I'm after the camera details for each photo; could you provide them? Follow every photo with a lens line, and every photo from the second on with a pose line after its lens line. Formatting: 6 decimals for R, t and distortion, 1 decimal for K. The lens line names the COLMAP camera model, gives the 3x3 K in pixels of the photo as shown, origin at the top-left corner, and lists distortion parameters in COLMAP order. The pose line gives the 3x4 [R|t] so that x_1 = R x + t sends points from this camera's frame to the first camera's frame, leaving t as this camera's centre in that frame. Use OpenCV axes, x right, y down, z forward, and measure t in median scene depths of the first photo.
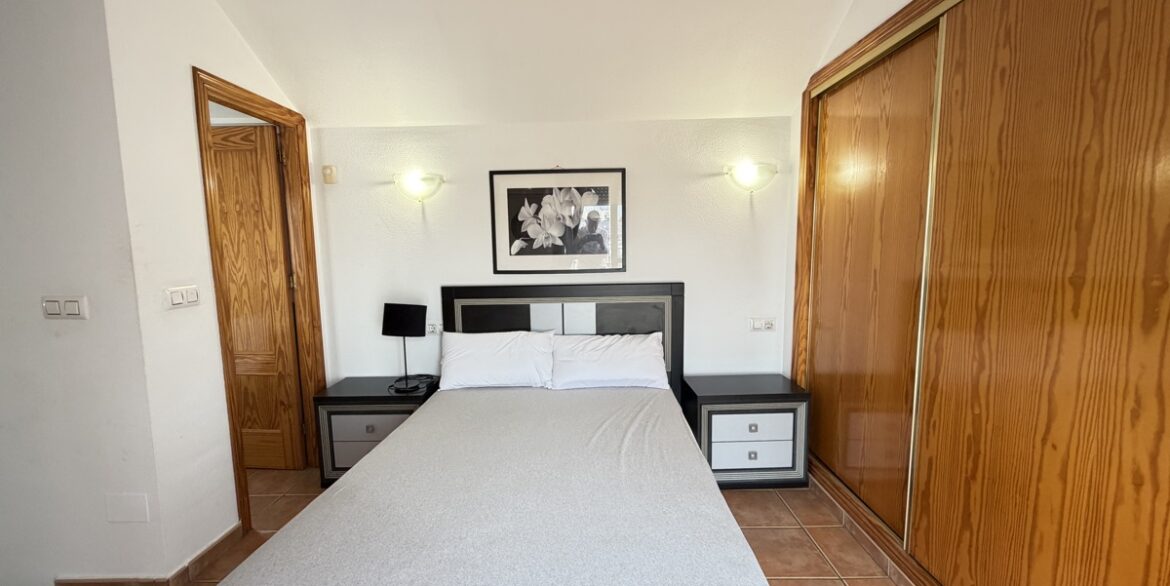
lens RADIAL K [[465.2, 0, 582.8], [0, 465.2, 295.5], [0, 0, 1]] dist [0.002303, -0.000782]
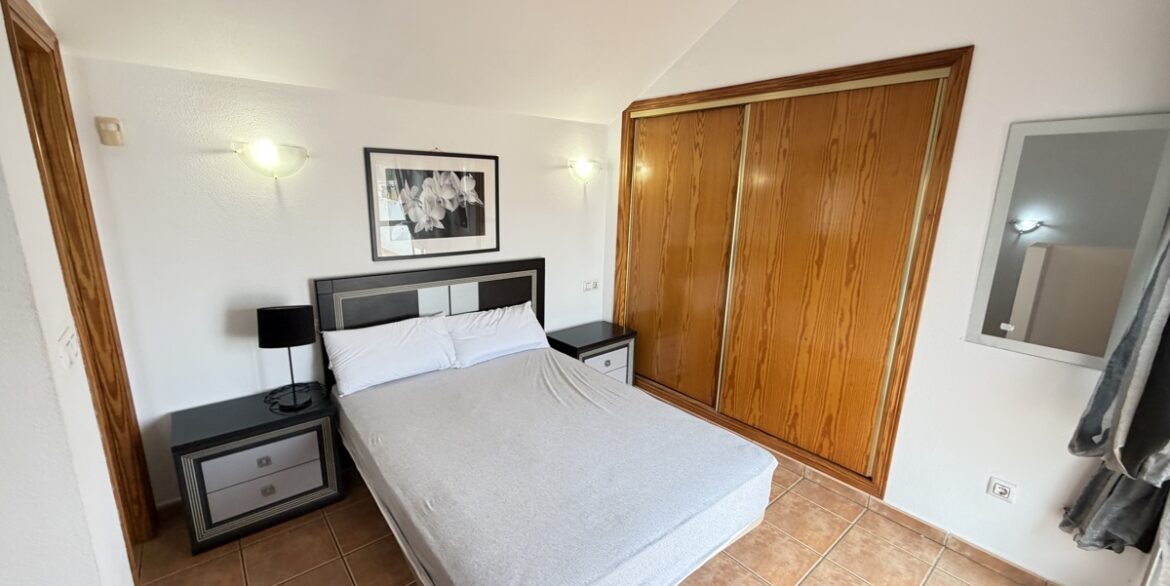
lens RADIAL K [[465.2, 0, 581.6], [0, 465.2, 295.3], [0, 0, 1]] dist [0.002303, -0.000782]
pose [[0.759367, -0.116837, 0.640086, -0.497482], [0.039729, 0.990236, 0.133619, -0.090314], [-0.649448, -0.076036, 0.756595, 0.027152]]
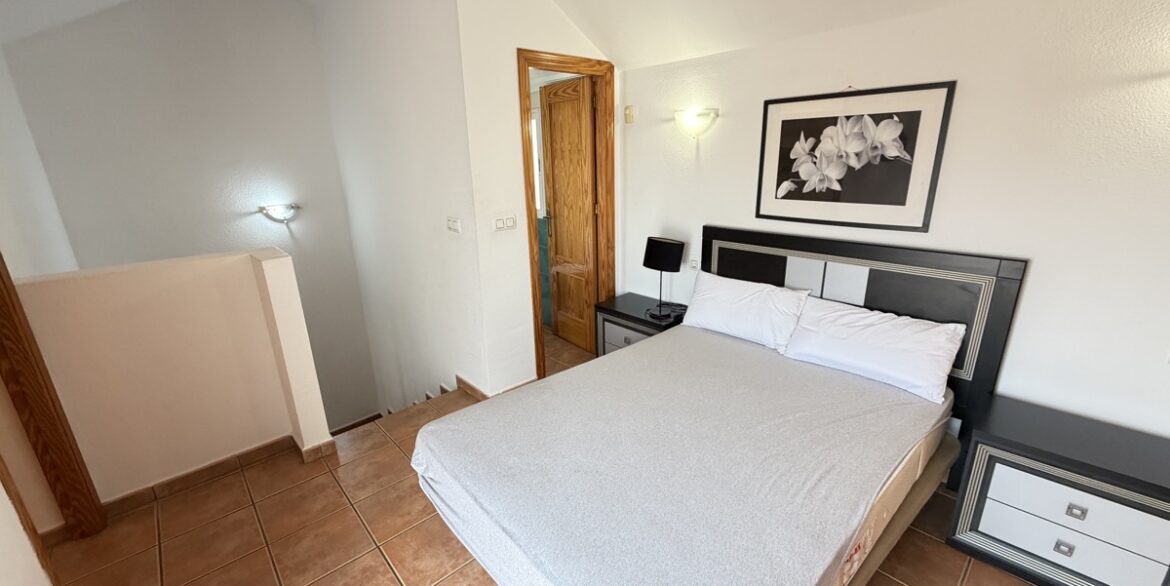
lens RADIAL K [[465.2, 0, 583.7], [0, 465.2, 295.7], [0, 0, 1]] dist [0.002303, -0.000782]
pose [[0.686444, 0.214037, -0.694970, 0.259958], [-0.068837, 0.970536, 0.230914, -0.089640], [0.723917, -0.110670, 0.680952, 0.110463]]
